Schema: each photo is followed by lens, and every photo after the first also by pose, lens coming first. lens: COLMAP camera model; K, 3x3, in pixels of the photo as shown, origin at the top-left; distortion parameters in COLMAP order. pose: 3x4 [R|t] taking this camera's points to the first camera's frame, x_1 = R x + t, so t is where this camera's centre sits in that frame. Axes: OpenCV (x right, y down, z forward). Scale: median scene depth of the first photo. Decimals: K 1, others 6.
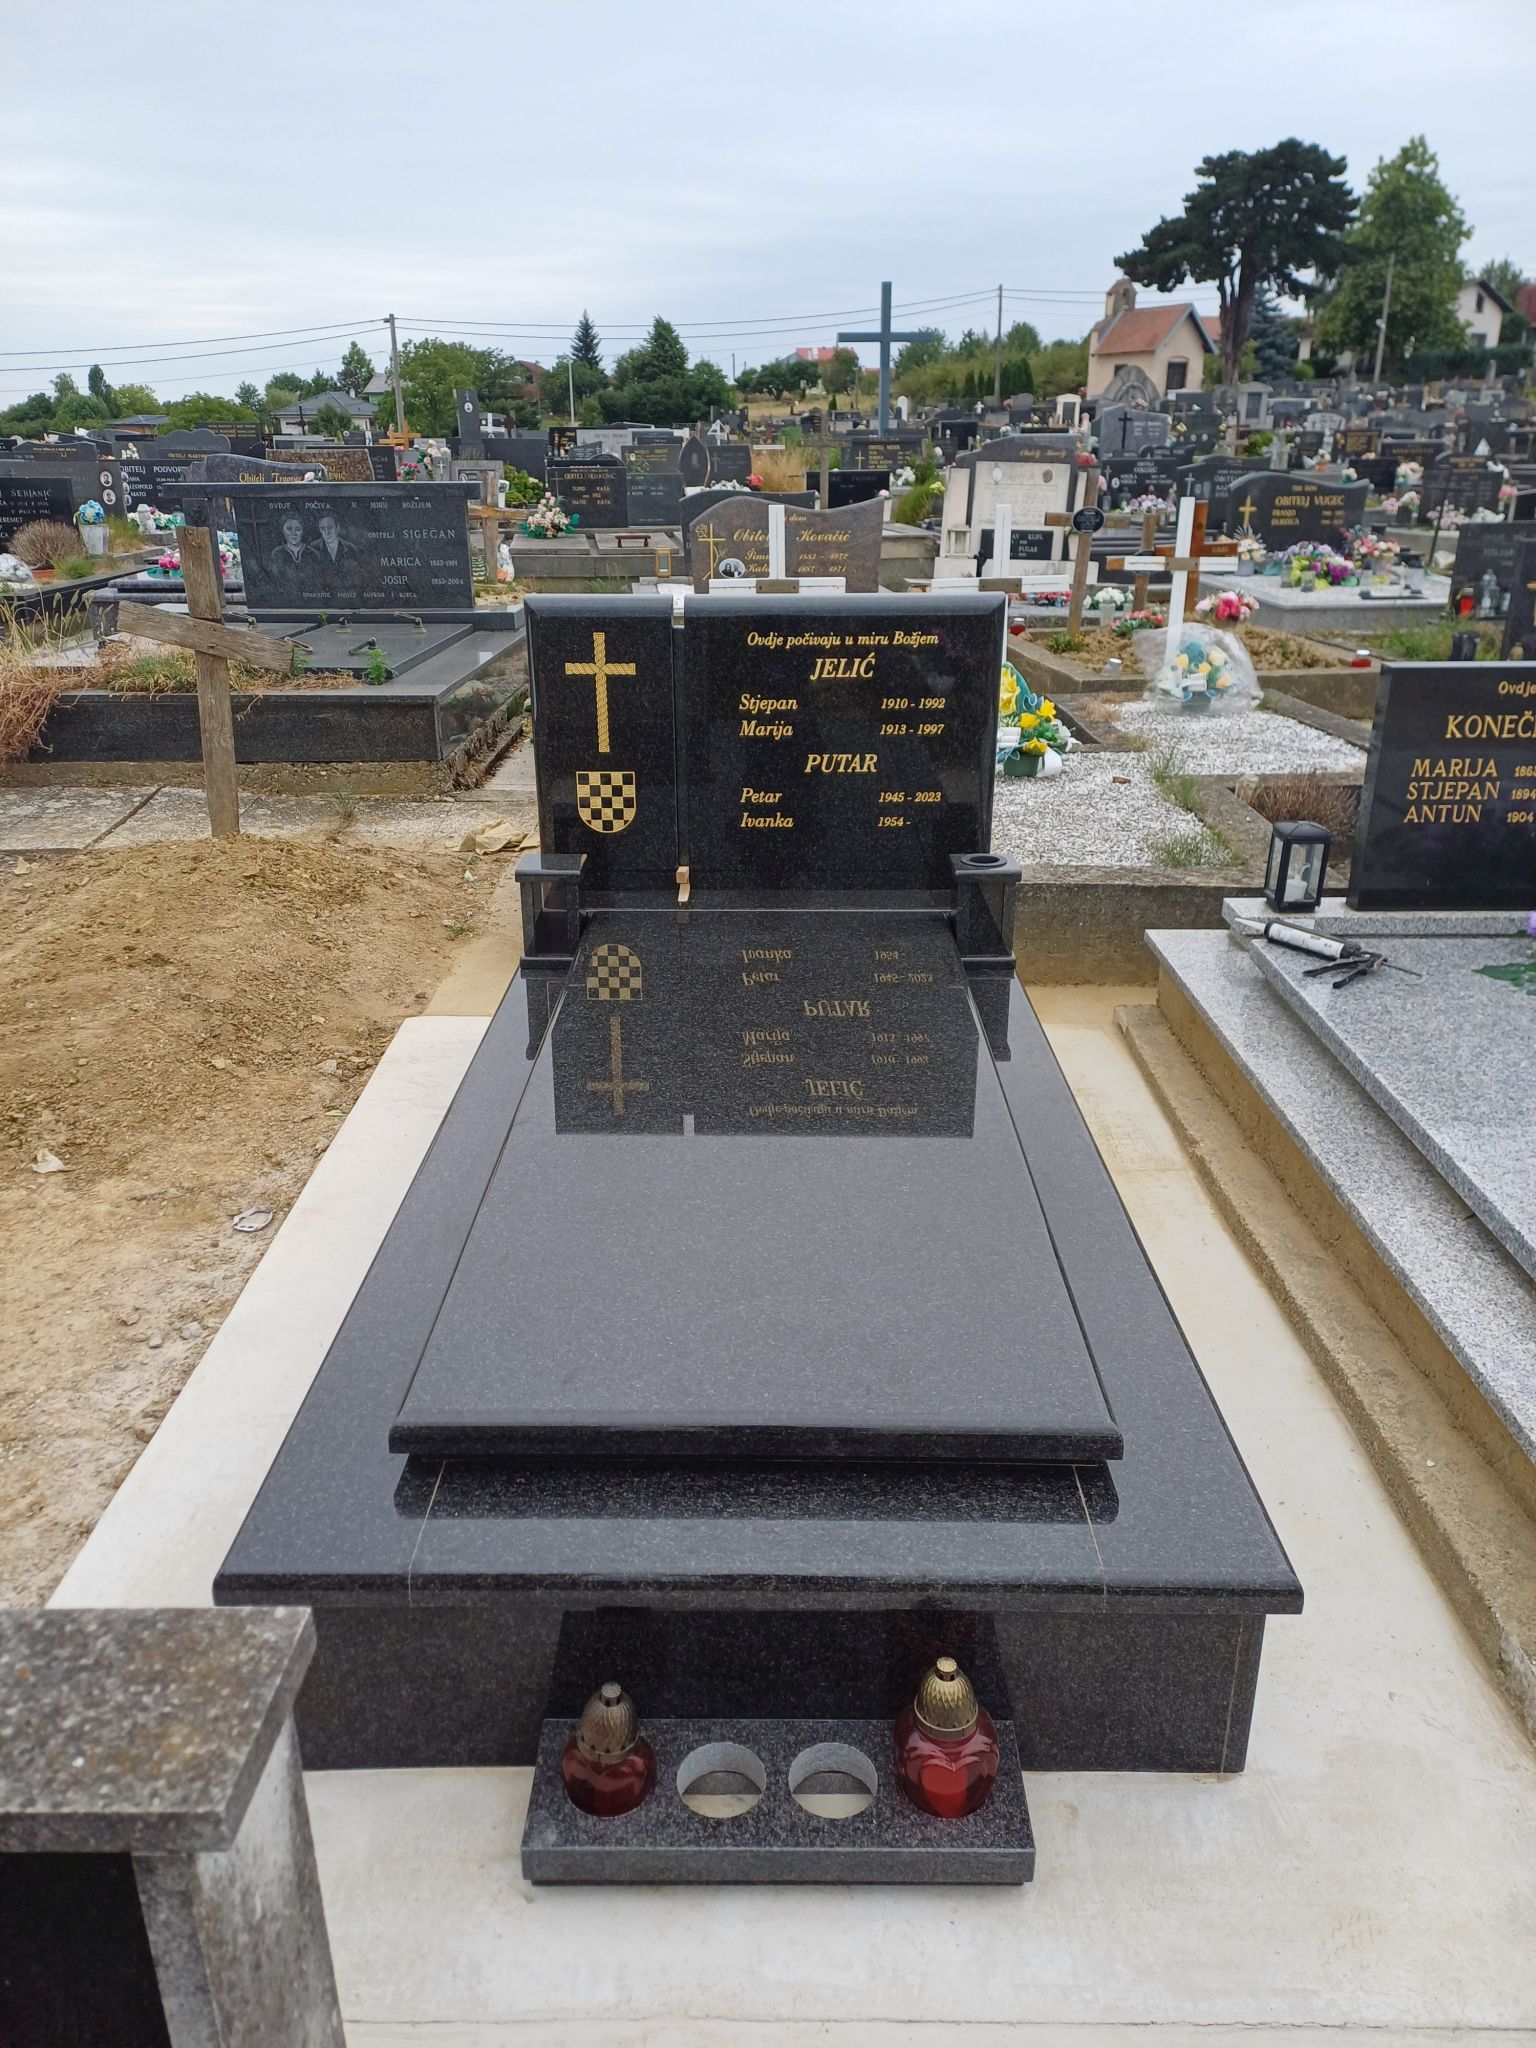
lens RADIAL K [[1463.6, 0, 769.1], [0, 1463.6, 1016.9], [0, 0, 1]] dist [0.006618, 0.003076]
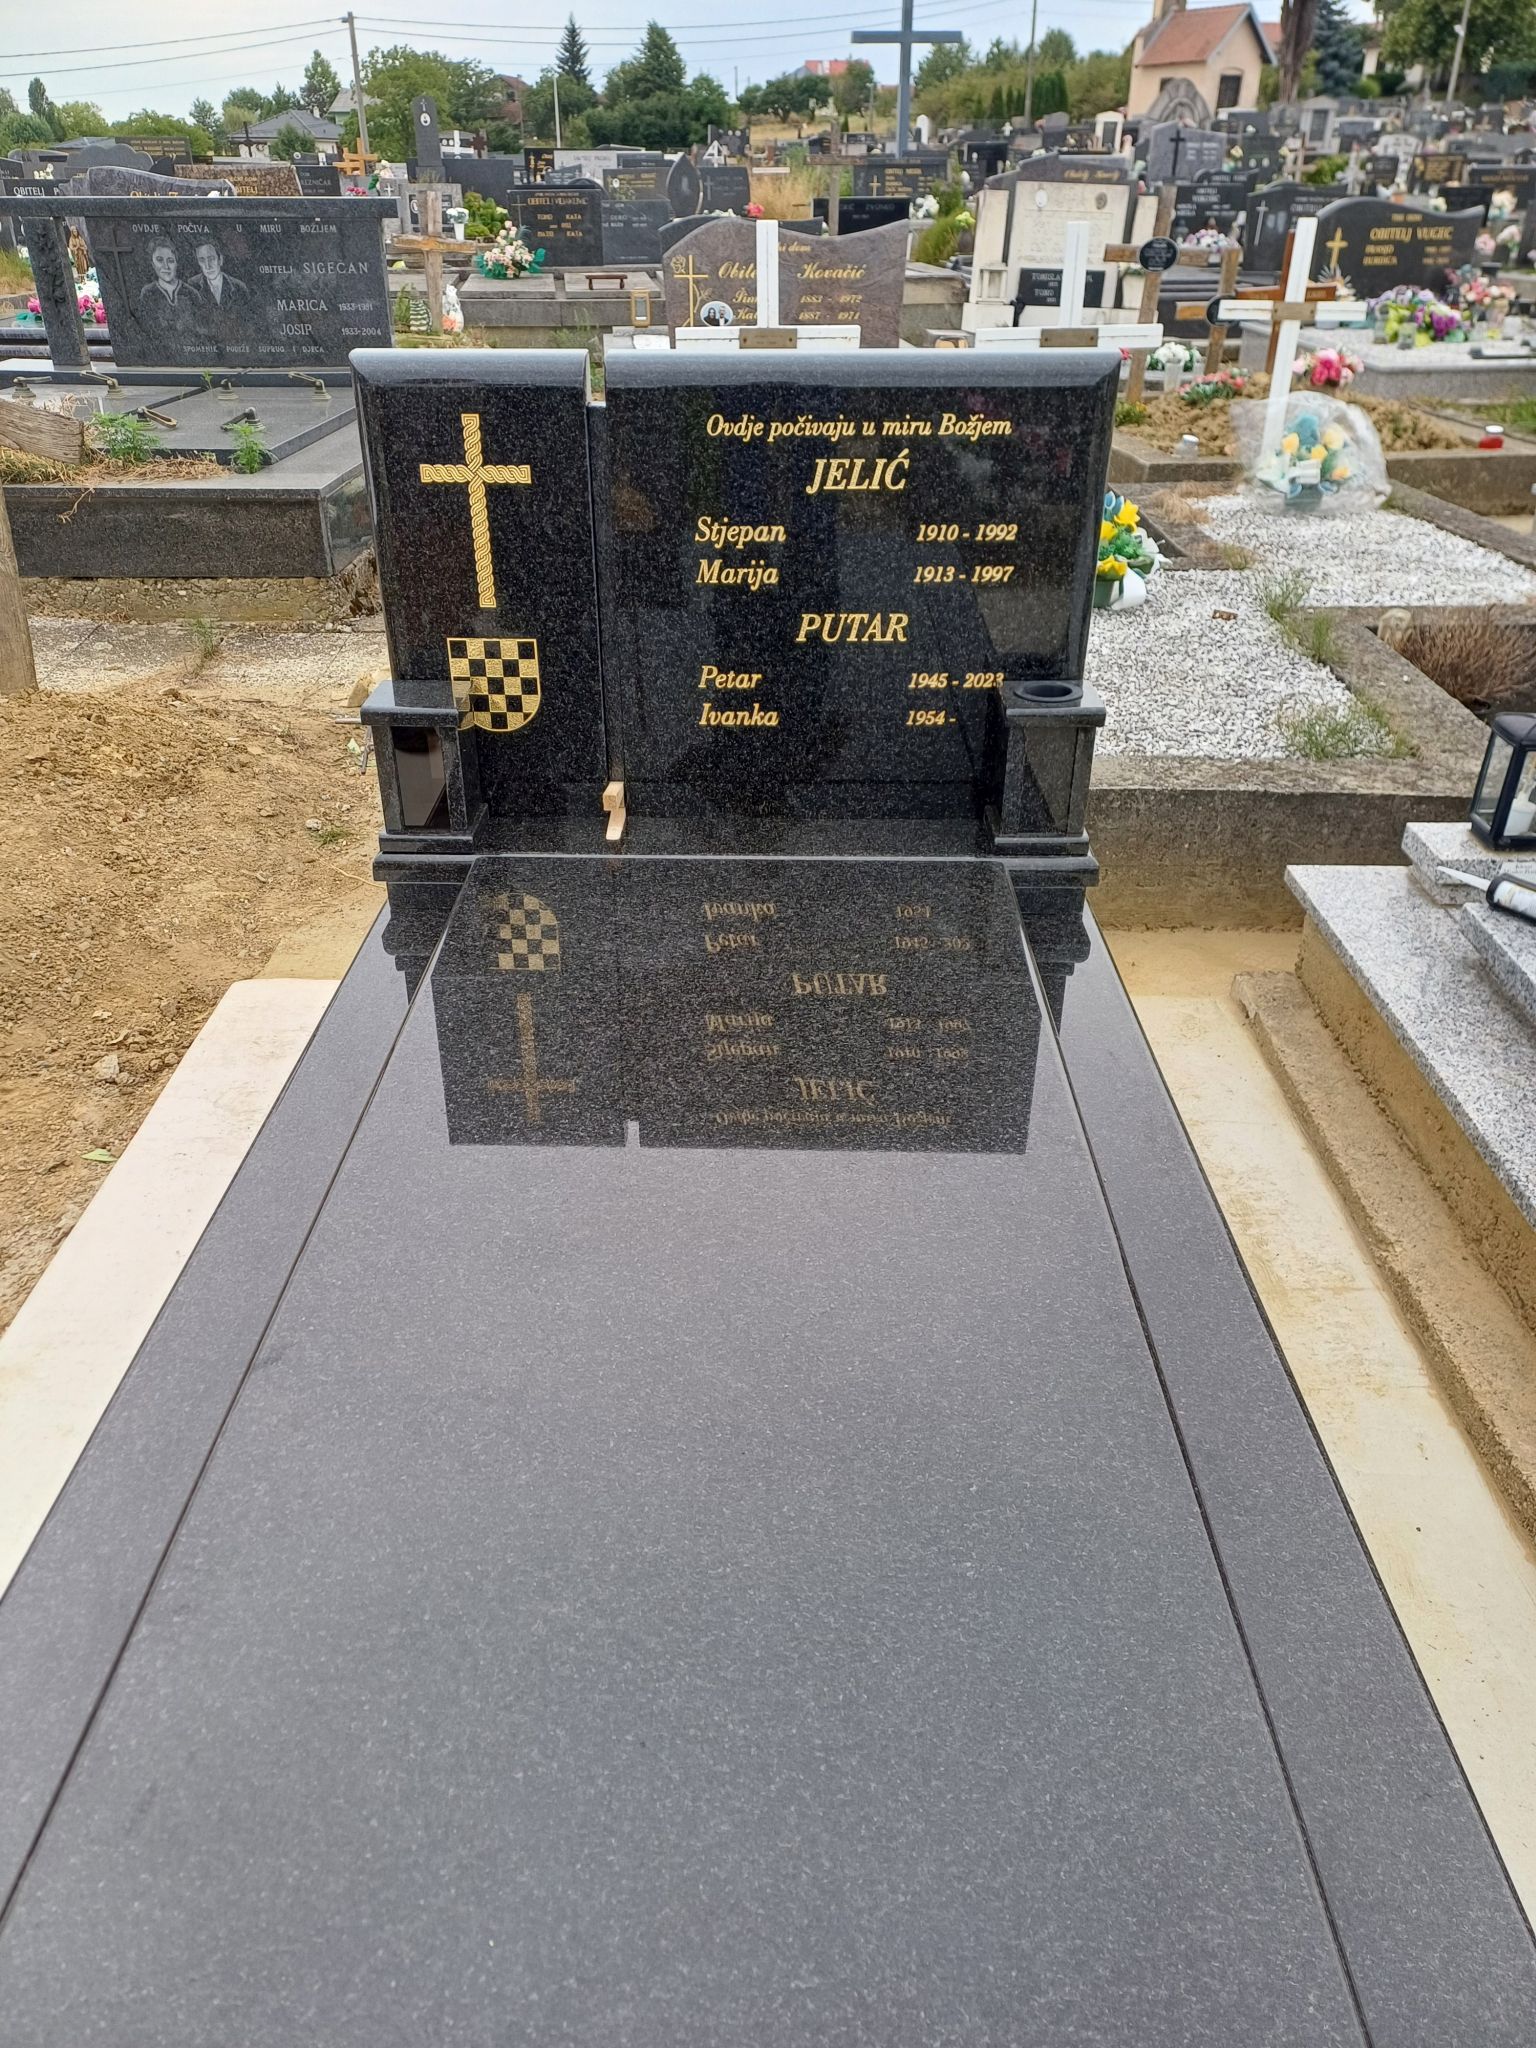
lens RADIAL K [[1463.6, 0, 763.8], [0, 1463.6, 1036.7], [0, 0, 1]] dist [0.006618, 0.003076]
pose [[0.999972, 0.006064, -0.004350, 0.008121], [-0.005308, 0.987655, 0.156552, -0.056752], [0.005246, -0.156525, 0.987660, 0.196106]]
